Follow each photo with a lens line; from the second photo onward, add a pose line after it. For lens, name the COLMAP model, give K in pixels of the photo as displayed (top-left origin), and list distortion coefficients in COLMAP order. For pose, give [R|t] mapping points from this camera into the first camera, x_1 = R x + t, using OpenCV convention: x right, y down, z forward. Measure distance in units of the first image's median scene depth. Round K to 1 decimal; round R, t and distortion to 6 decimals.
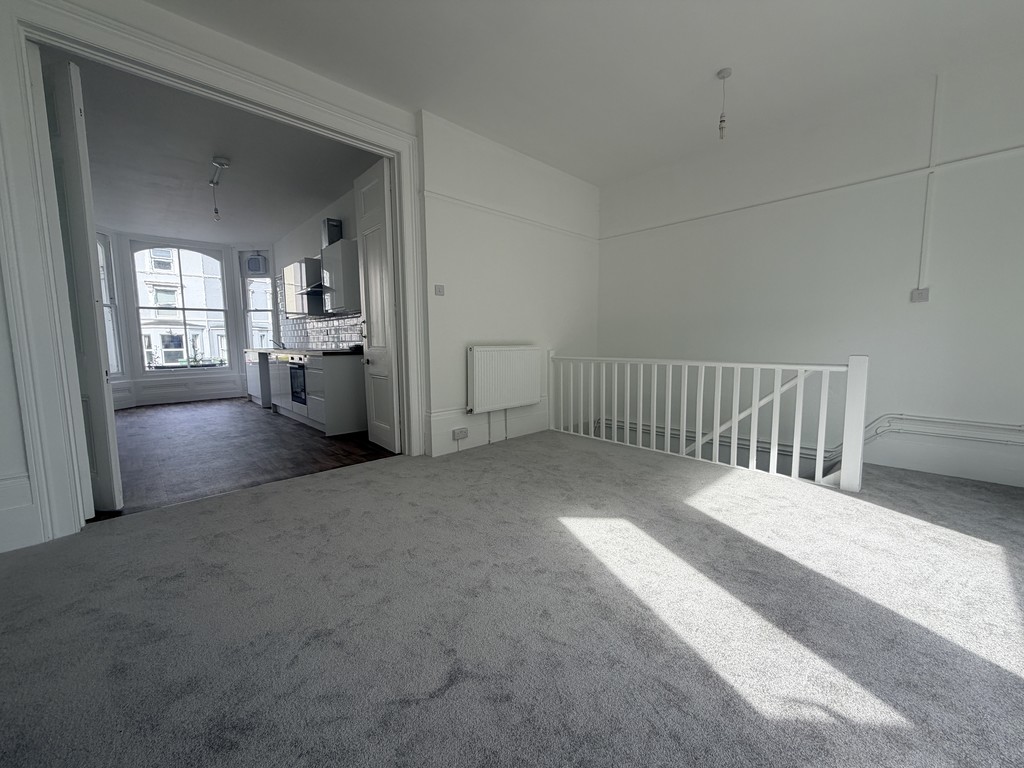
lens RADIAL K [[409.1, 0, 512.0], [0, 409.1, 384.0], [0, 0, 1]] dist [0.000516, -0.000264]
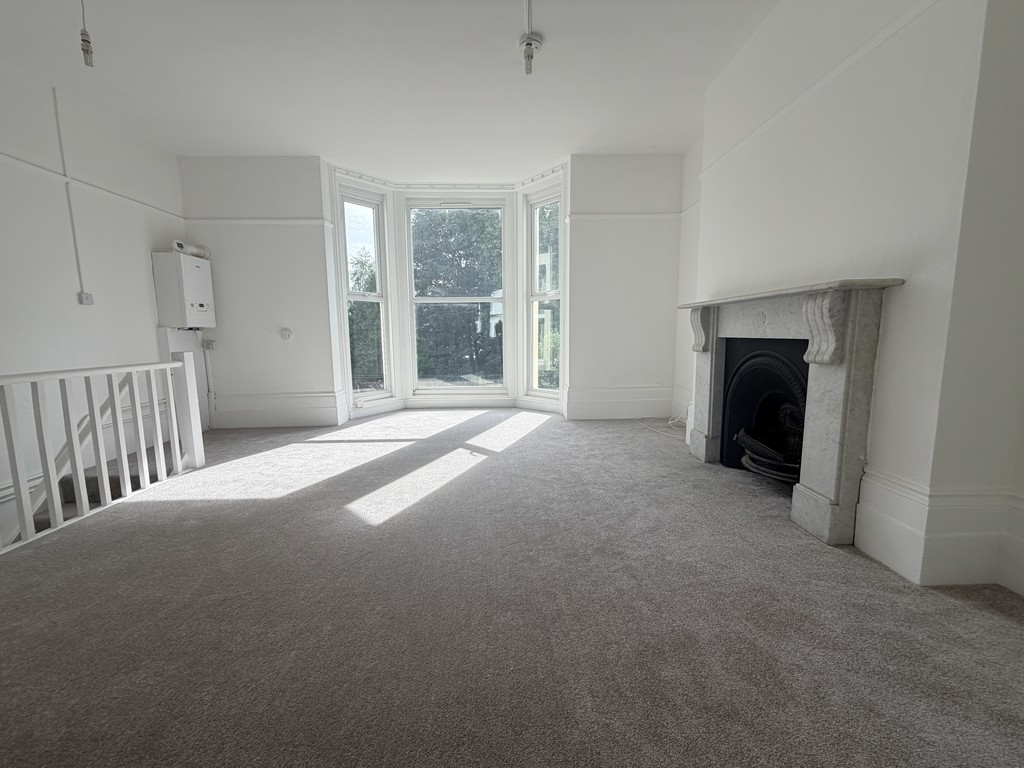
lens RADIAL K [[409.1, 0, 512.0], [0, 409.1, 384.0], [0, 0, 1]] dist [0.000516, -0.000264]
pose [[-0.748640, -0.065963, 0.659687, -0.684456], [0.084619, 0.977393, 0.193760, -0.138452], [-0.657554, 0.200878, -0.726134, 1.348861]]
